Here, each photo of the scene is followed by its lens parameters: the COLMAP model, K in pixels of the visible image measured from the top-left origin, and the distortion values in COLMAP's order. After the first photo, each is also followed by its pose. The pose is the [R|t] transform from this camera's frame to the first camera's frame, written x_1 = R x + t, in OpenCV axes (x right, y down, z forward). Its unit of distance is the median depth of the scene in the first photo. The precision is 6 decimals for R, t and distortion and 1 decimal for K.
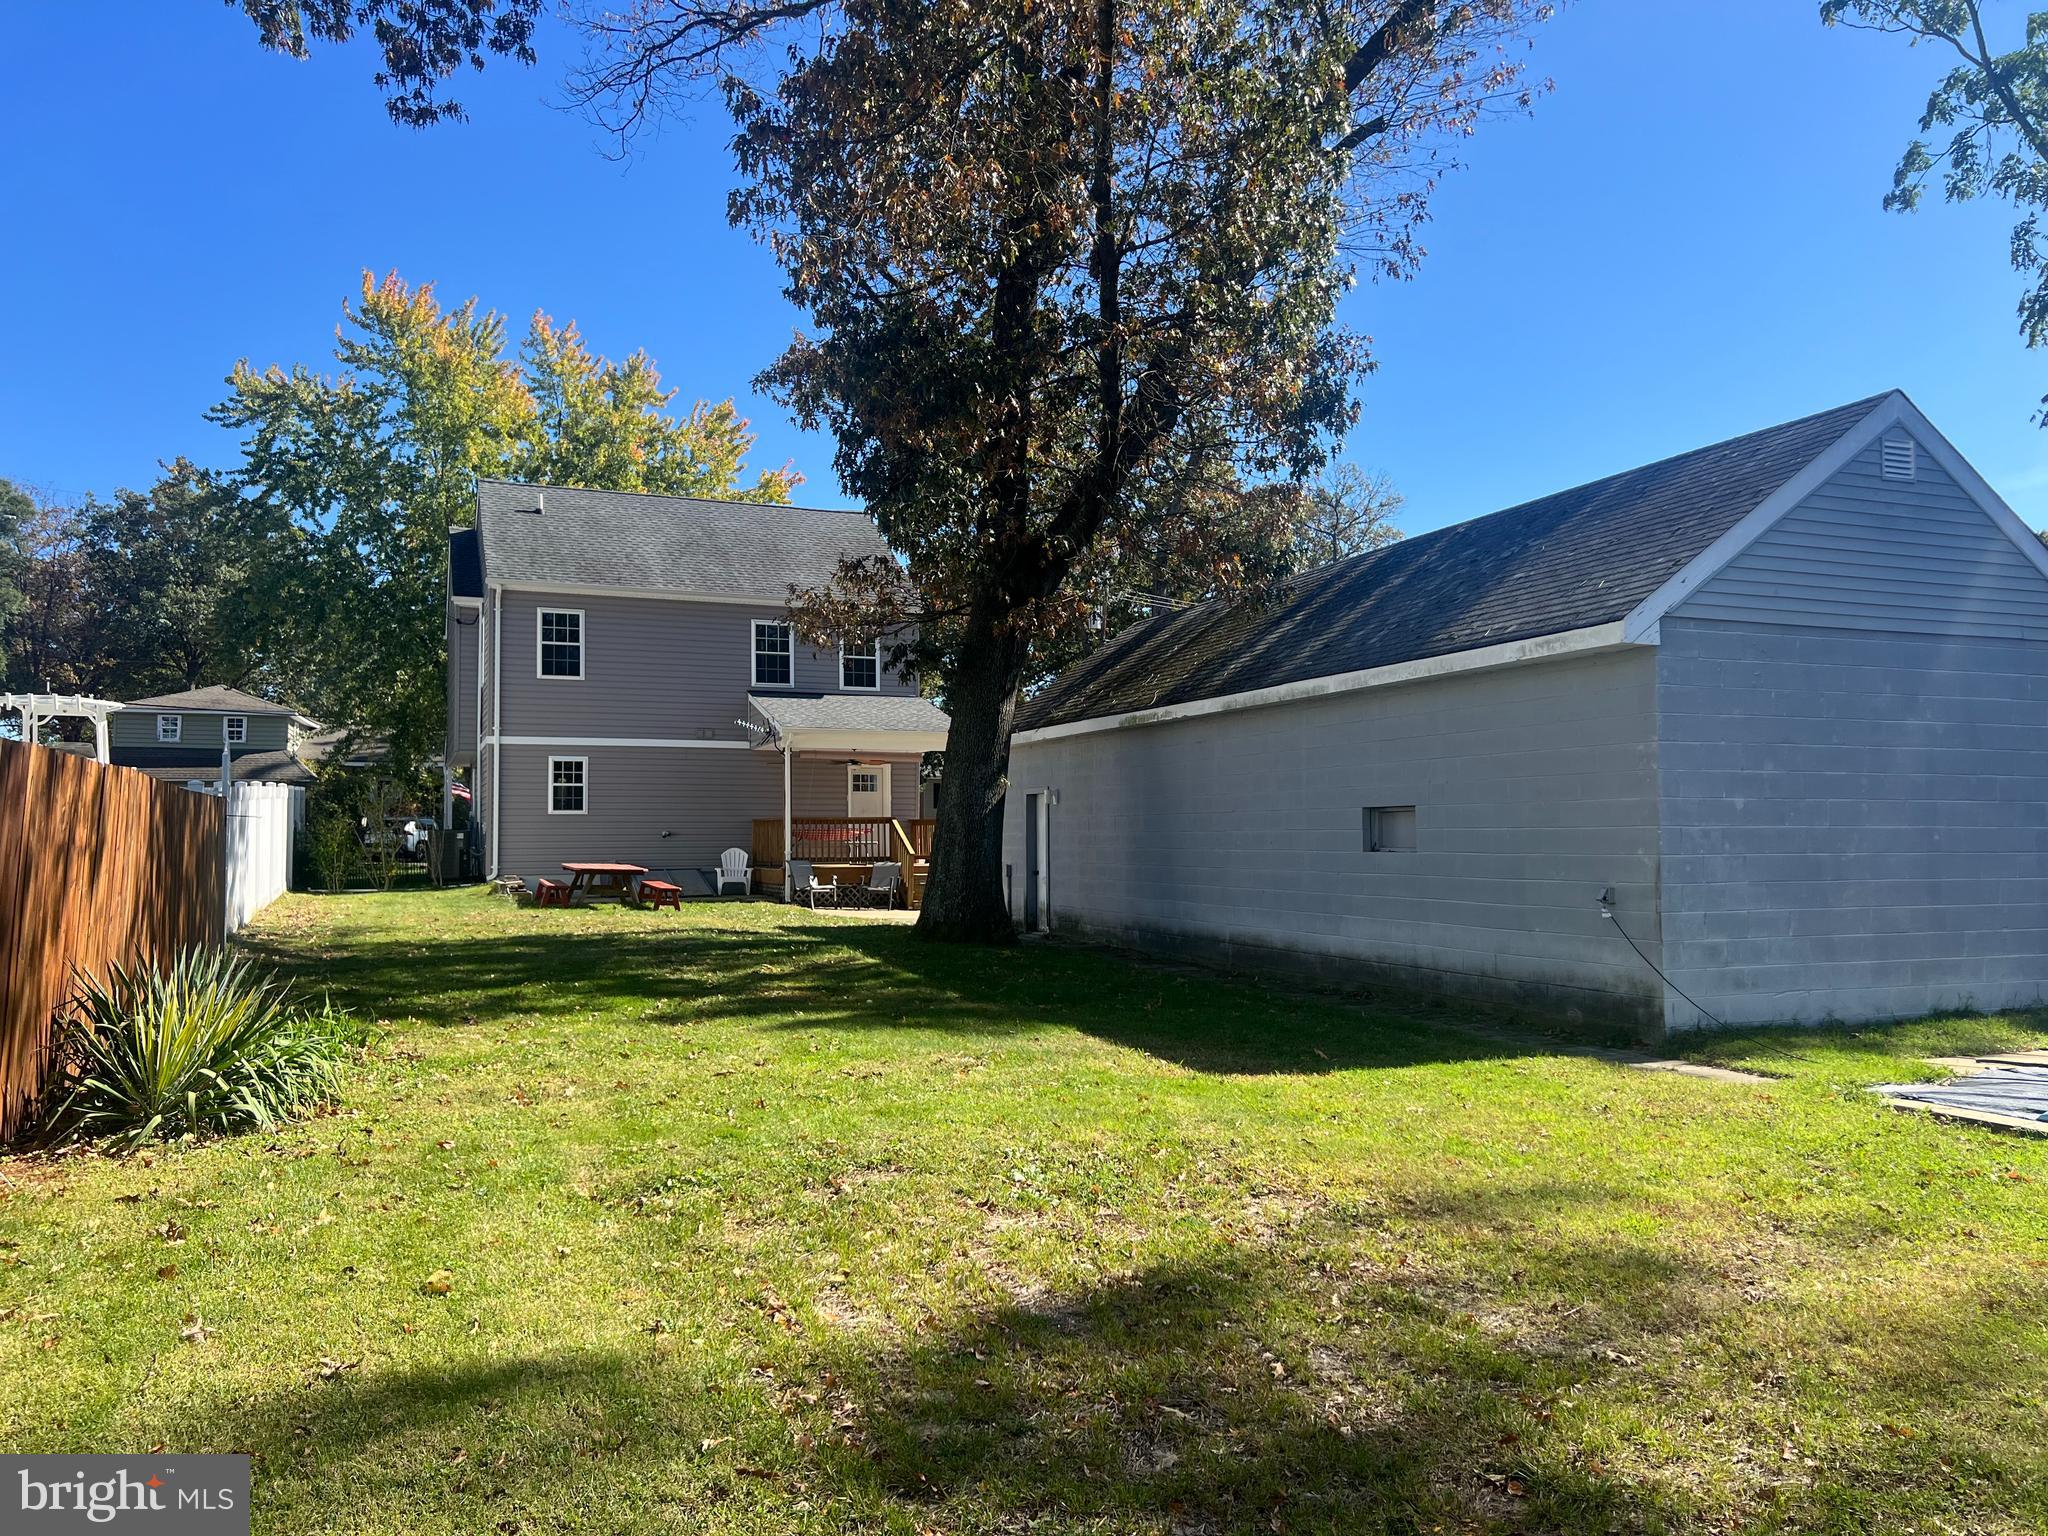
lens RADIAL K [[1514.3, 0, 1050.0], [0, 1514.3, 782.6], [0, 0, 1]] dist [0.065585, -0.076611]
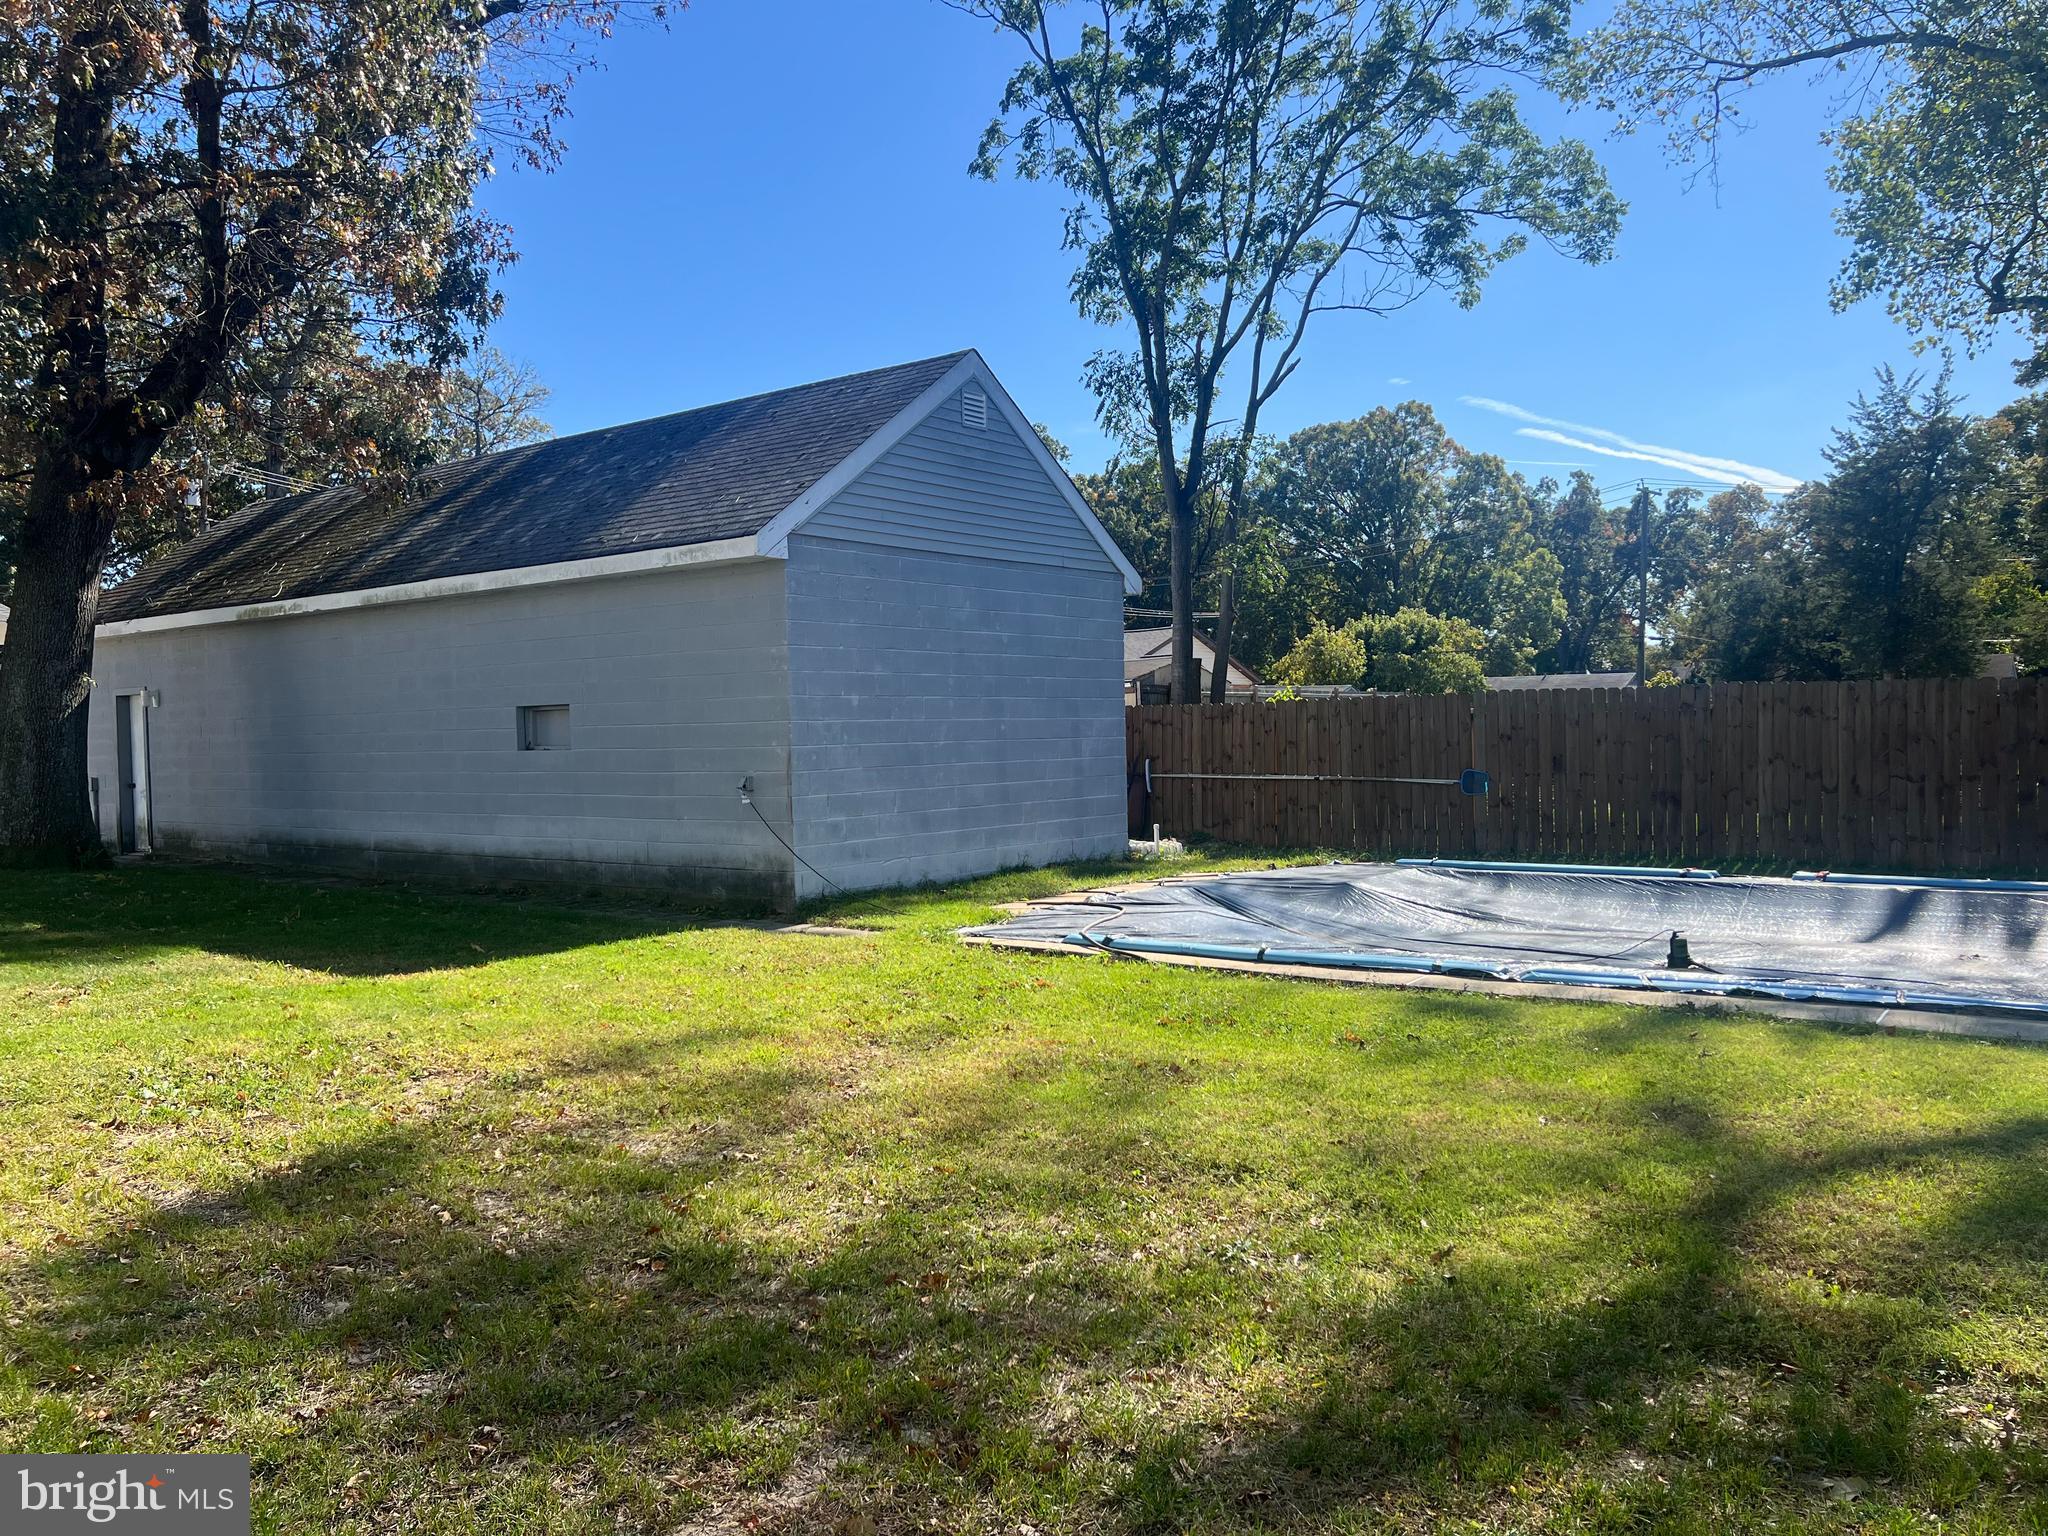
lens RADIAL K [[1514.3, 0, 1014.2], [0, 1514.3, 763.7], [0, 0, 1]] dist [0.065585, -0.076611]
pose [[0.868064, -0.027776, 0.495675, -0.007545], [0.001608, 0.998586, 0.053142, 0.000962], [-0.496450, -0.045334, 0.866881, -0.032770]]
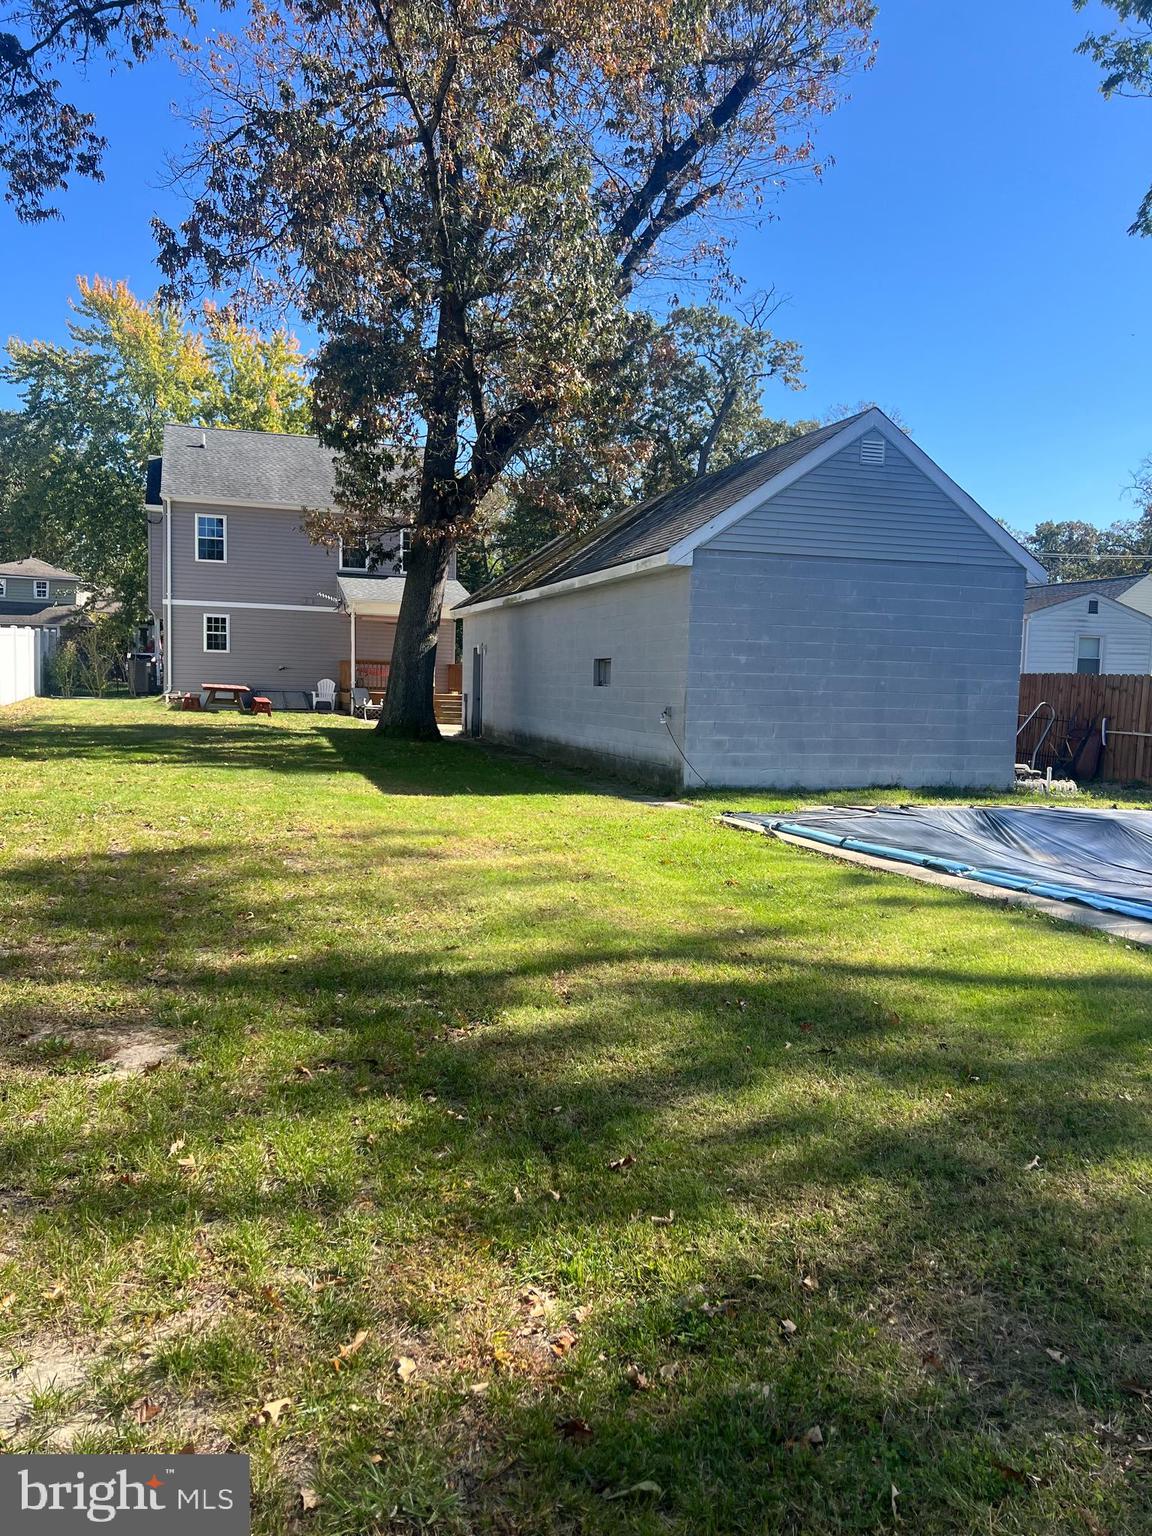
lens RADIAL K [[1135.7, 0, 566.0], [0, 1135.7, 776.7], [0, 0, 1]] dist [0.065585, -0.076611]
pose [[0.995264, 0.036873, -0.089940, 0.243119], [-0.026075, 0.992623, 0.118403, -0.001050], [0.093642, -0.115497, 0.988884, -0.196216]]
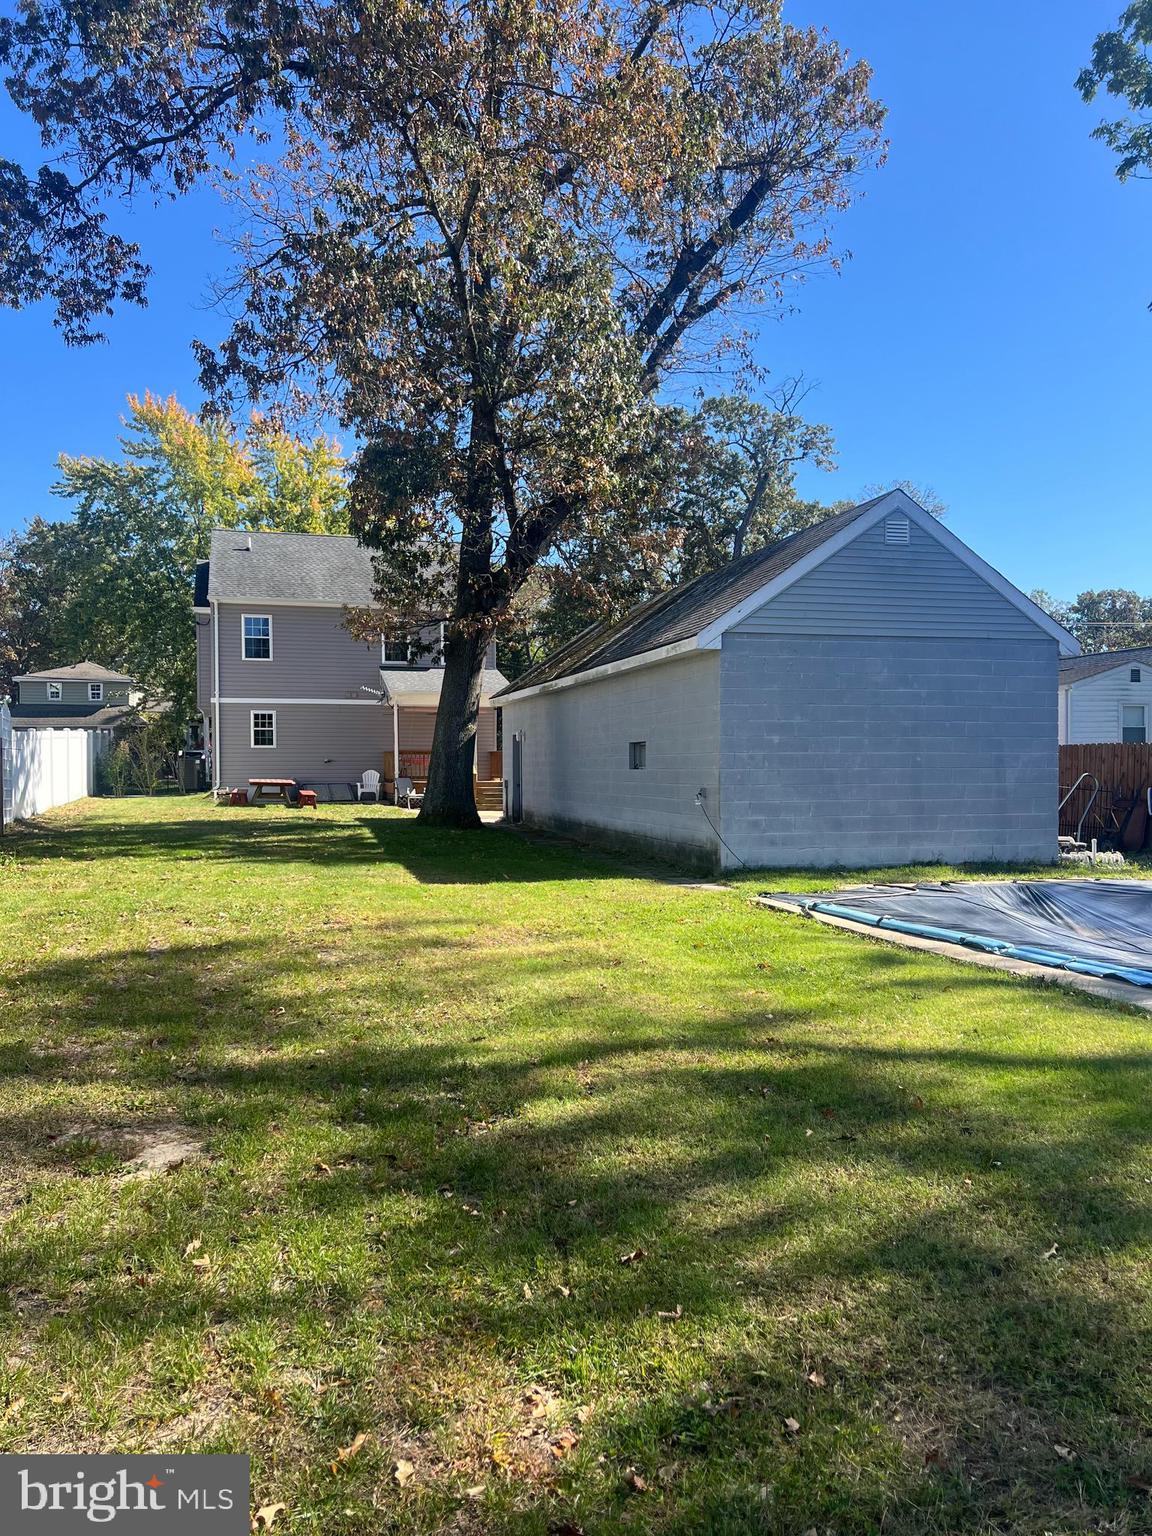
lens RADIAL K [[1135.7, 0, 571.8], [0, 1135.7, 786.3], [0, 0, 1]] dist [0.065585, -0.076611]
pose [[0.991824, 0.001926, -0.127600, 0.251947], [0.005049, 0.998511, 0.054316, -0.003009], [0.127515, -0.054516, 0.990337, -0.199149]]
